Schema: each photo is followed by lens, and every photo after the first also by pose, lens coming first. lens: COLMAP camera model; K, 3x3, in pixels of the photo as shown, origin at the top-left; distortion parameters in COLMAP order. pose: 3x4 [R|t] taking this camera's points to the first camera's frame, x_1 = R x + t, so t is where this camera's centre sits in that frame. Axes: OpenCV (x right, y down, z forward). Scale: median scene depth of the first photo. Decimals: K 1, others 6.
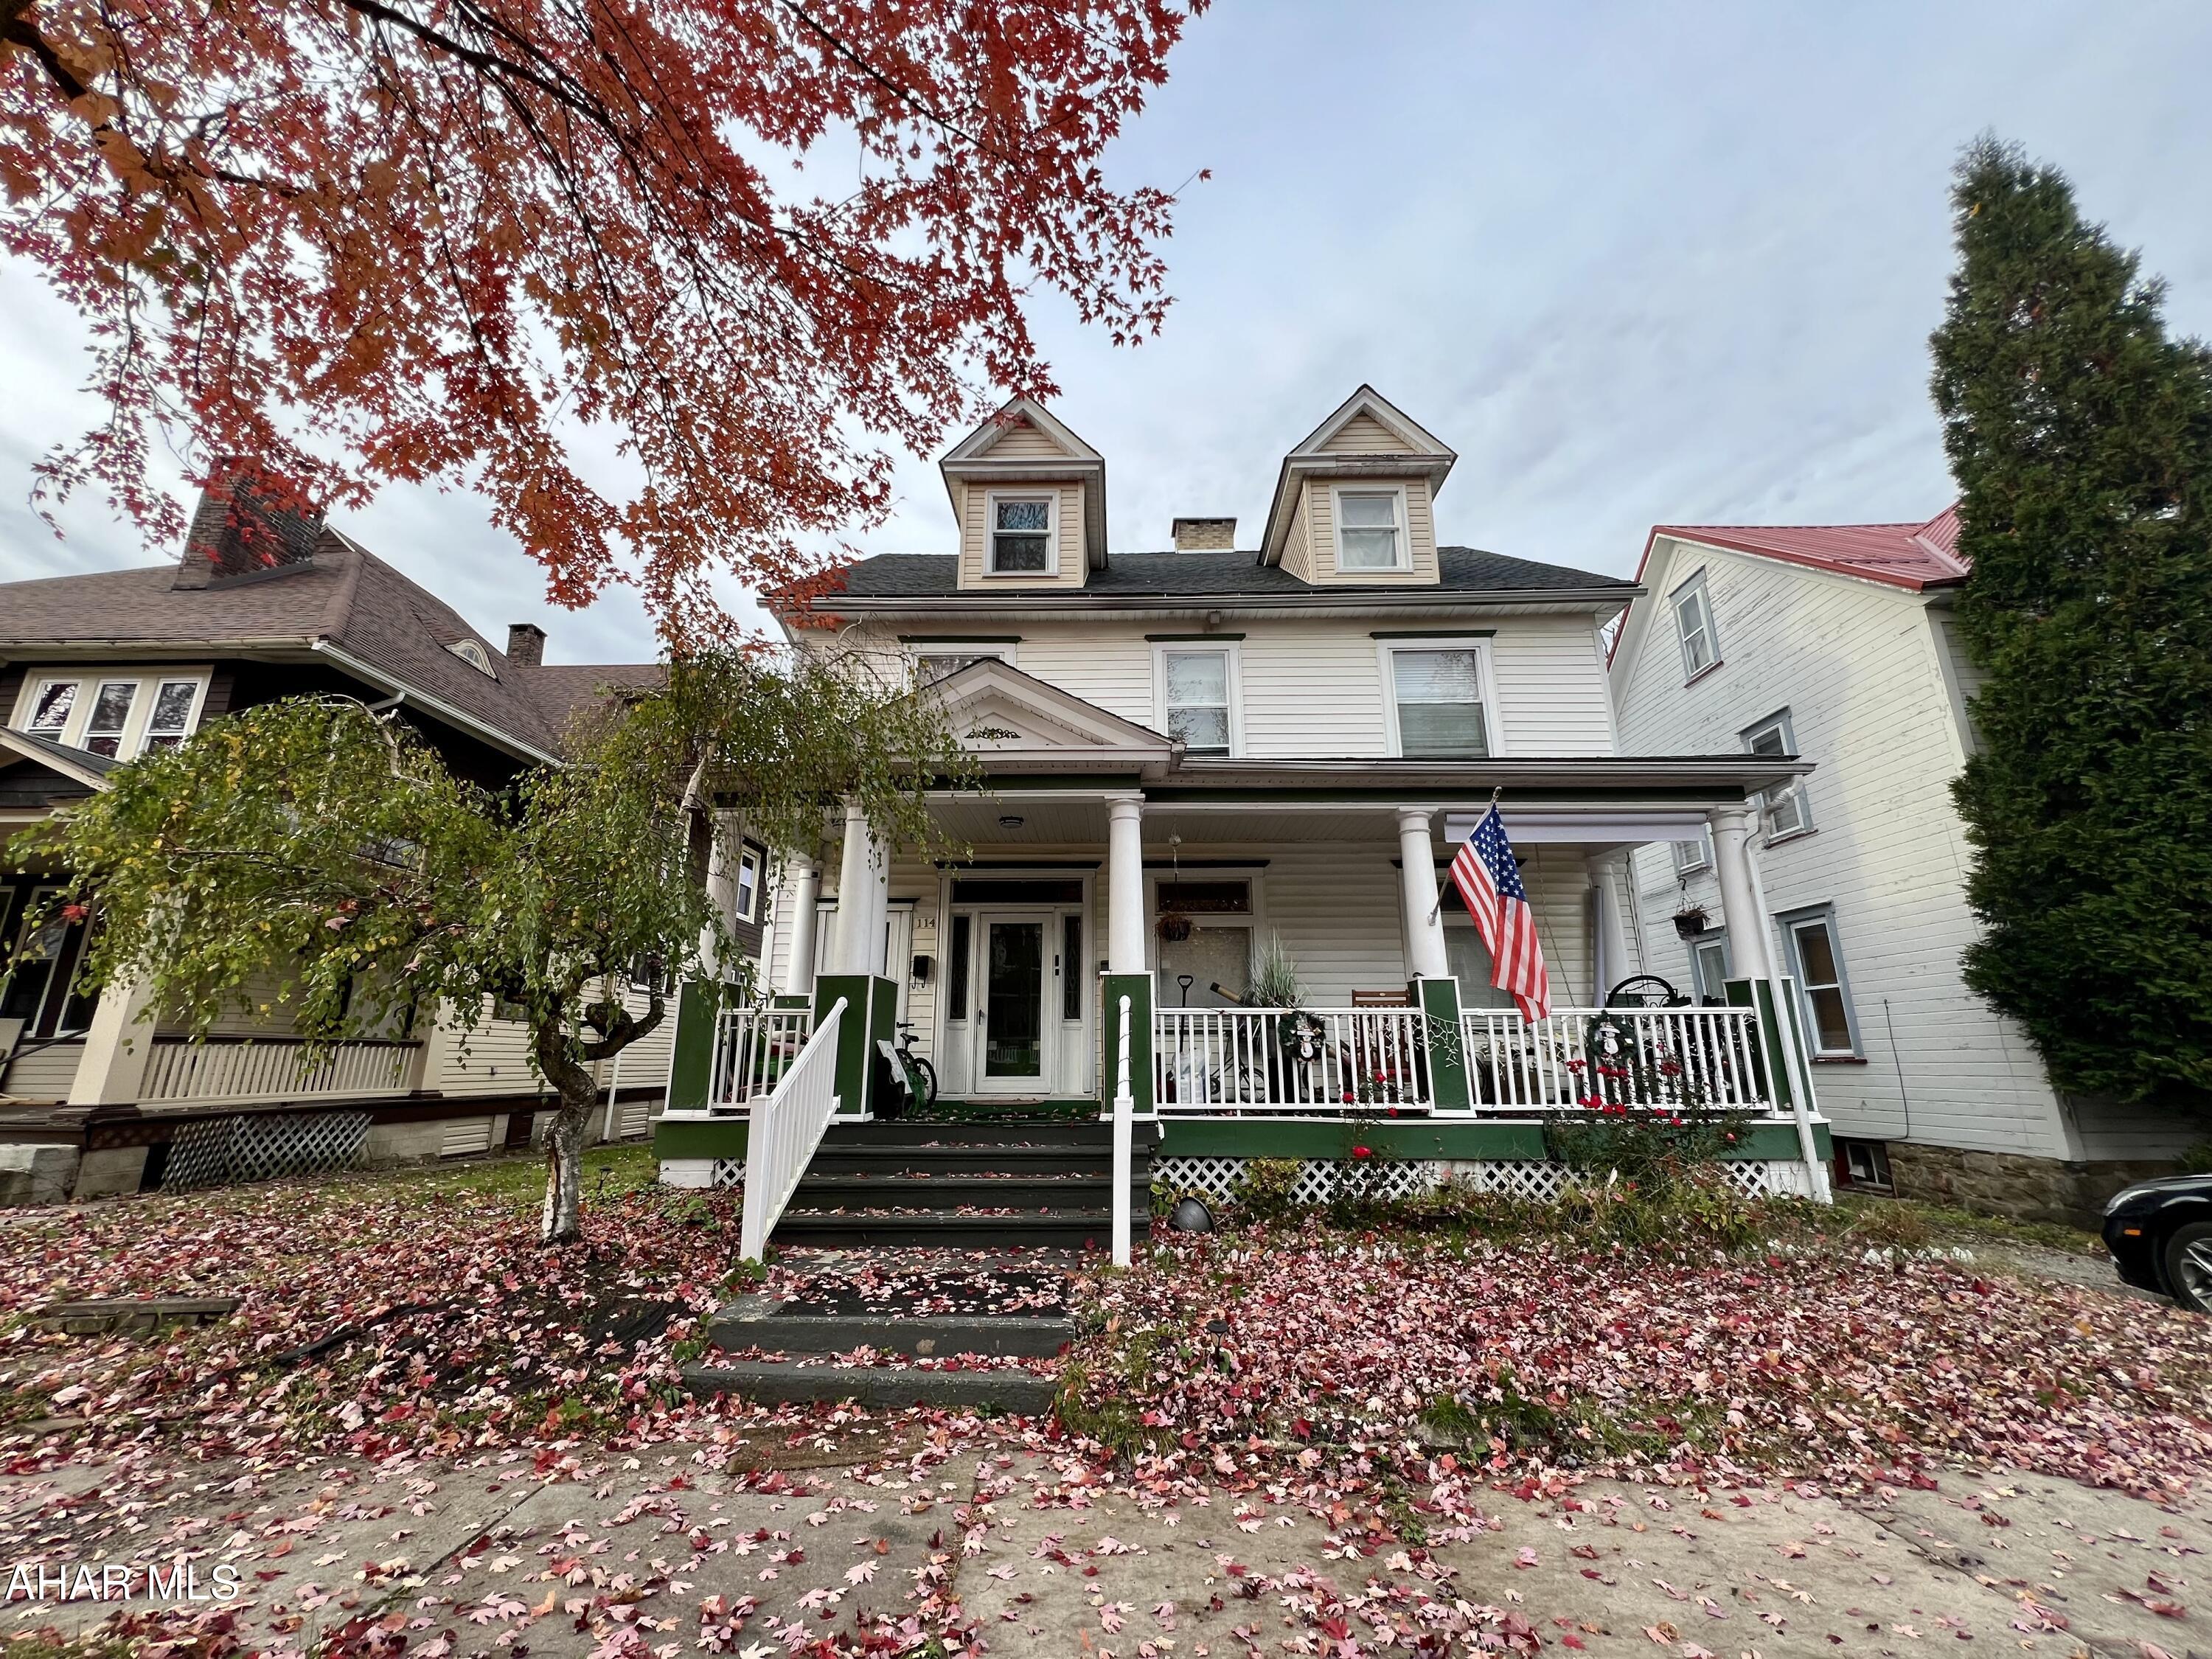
lens RADIAL K [[882.4, 0, 1103.6], [0, 882.4, 816.6], [0, 0, 1]] dist [-0.004002, 0.000688]
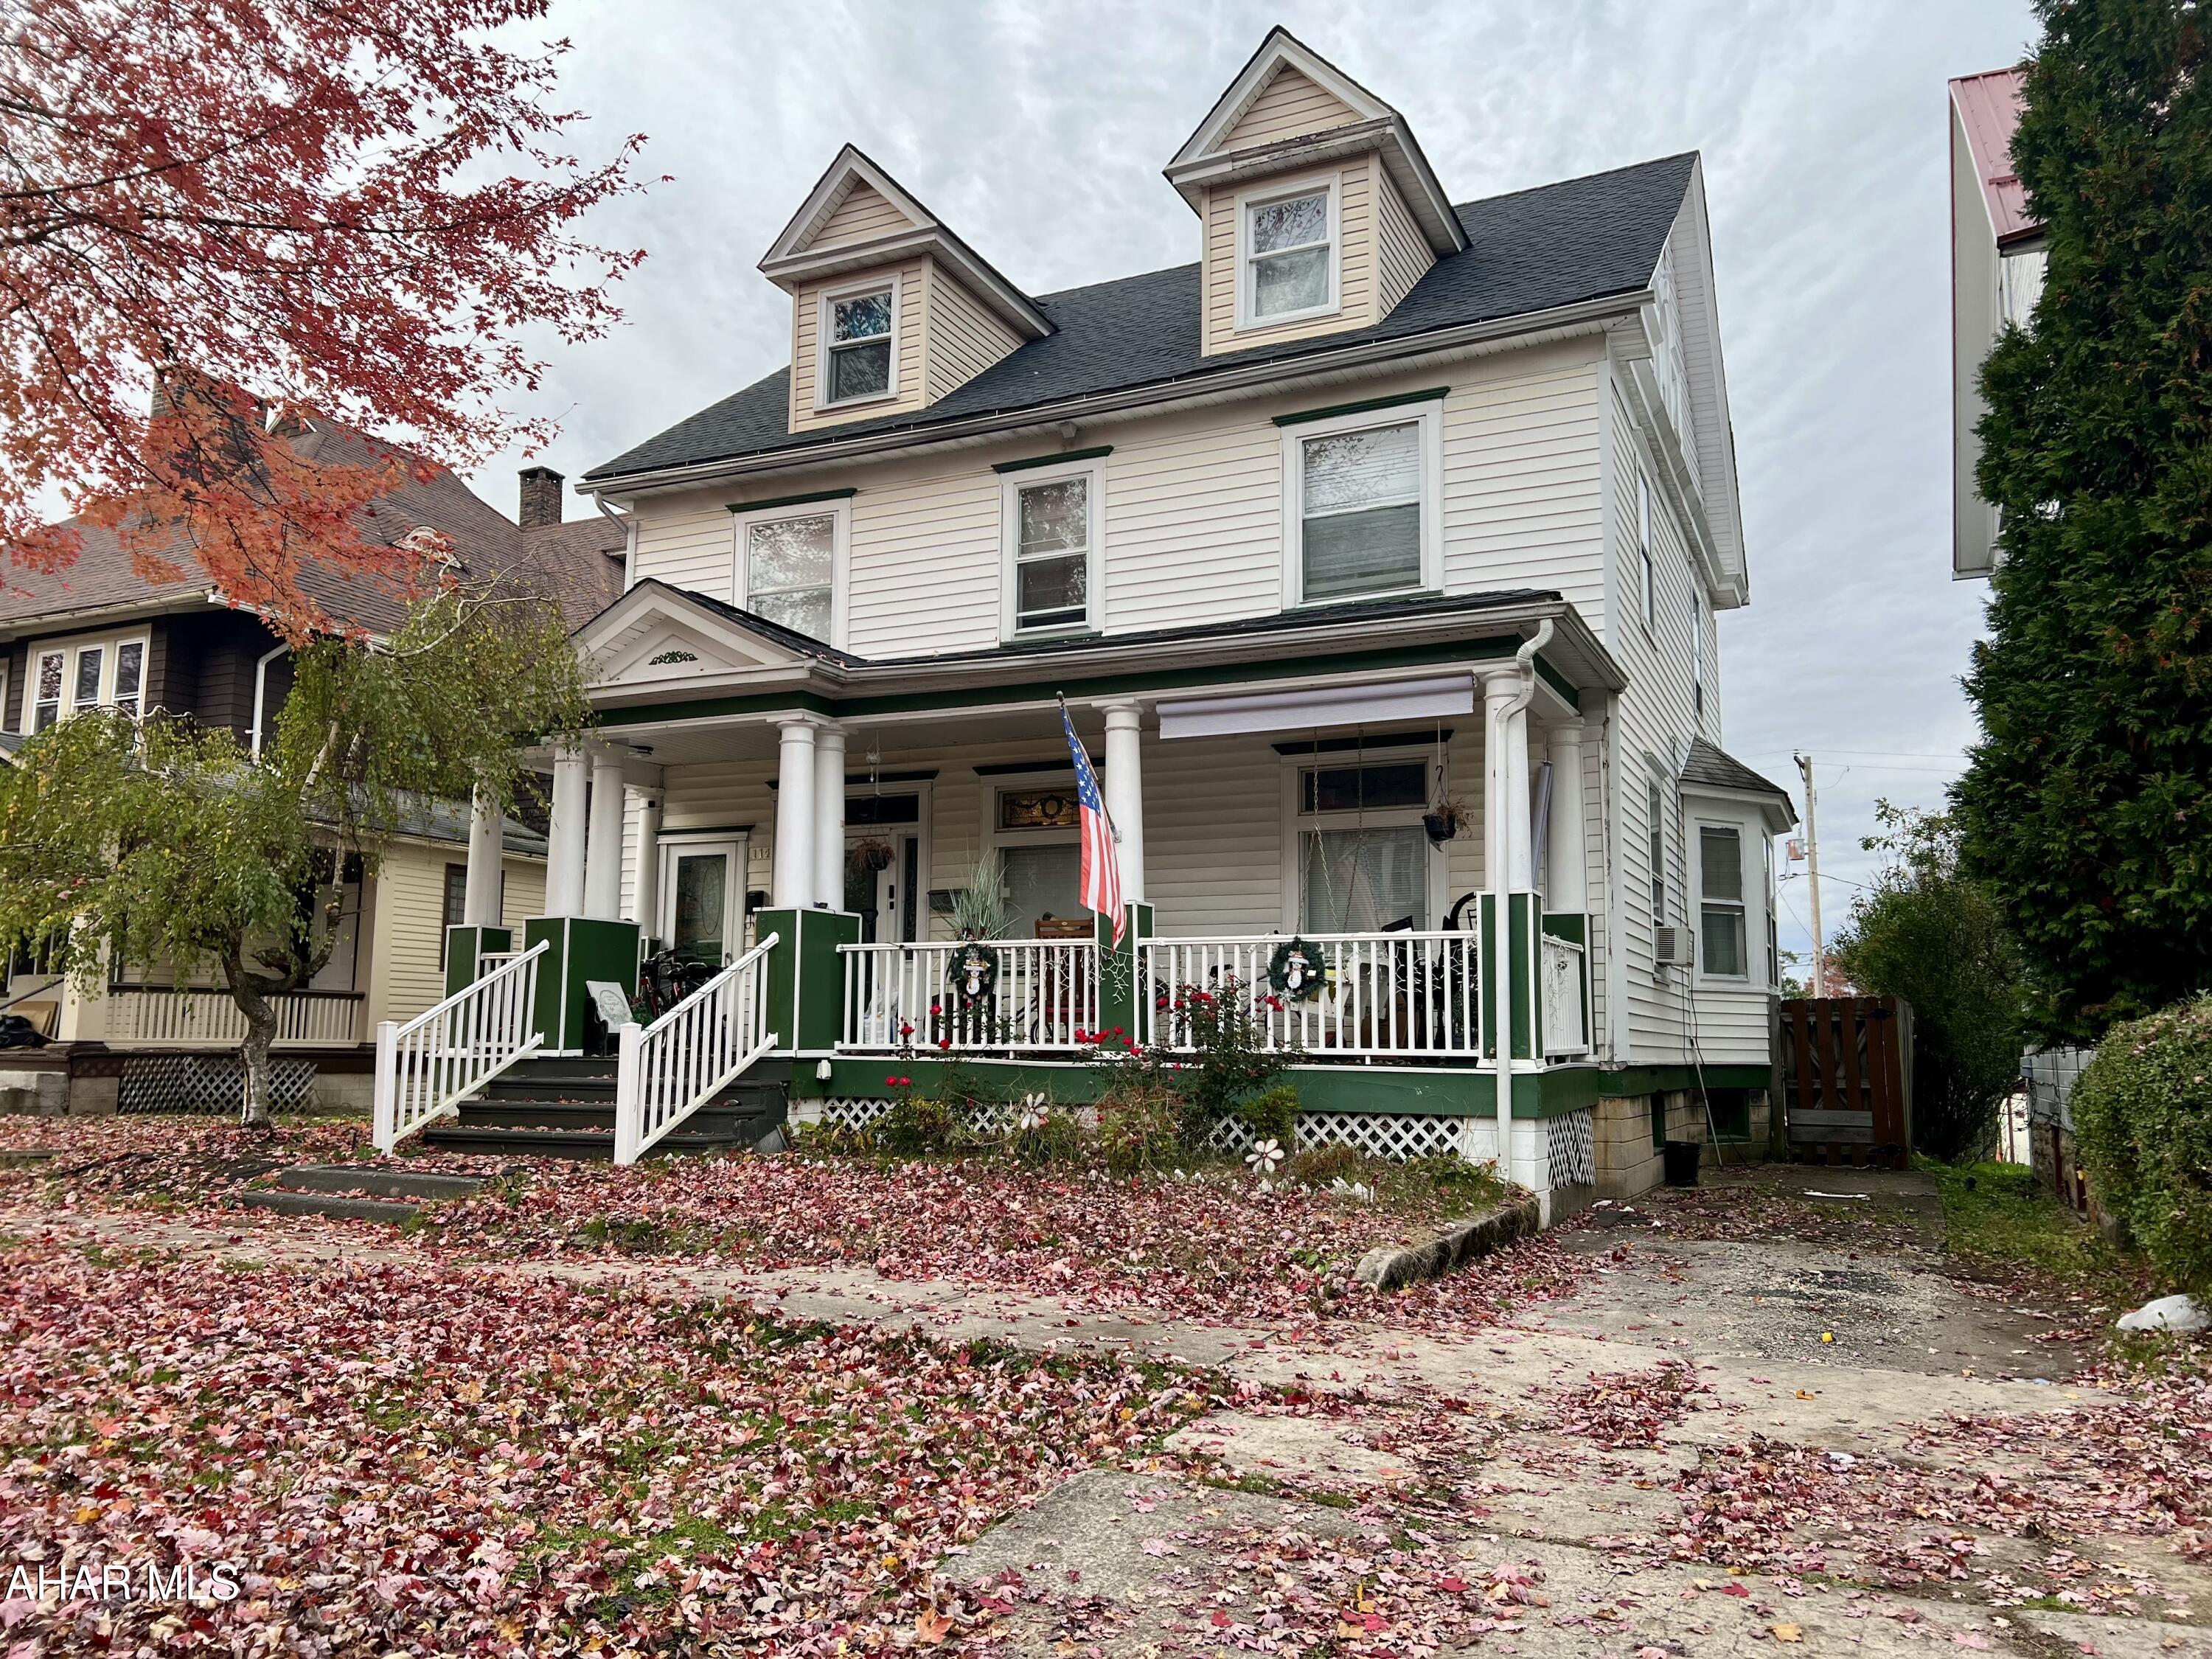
lens RADIAL K [[1685.6, 0, 1109.8], [0, 1685.6, 827.1], [0, 0, 1]] dist [0.050680, -0.062956]
pose [[0.910101, -0.046175, -0.411807, 0.931809], [0.101168, 0.988459, 0.112751, -0.066006], [0.401848, -0.144277, 0.904269, -0.412057]]
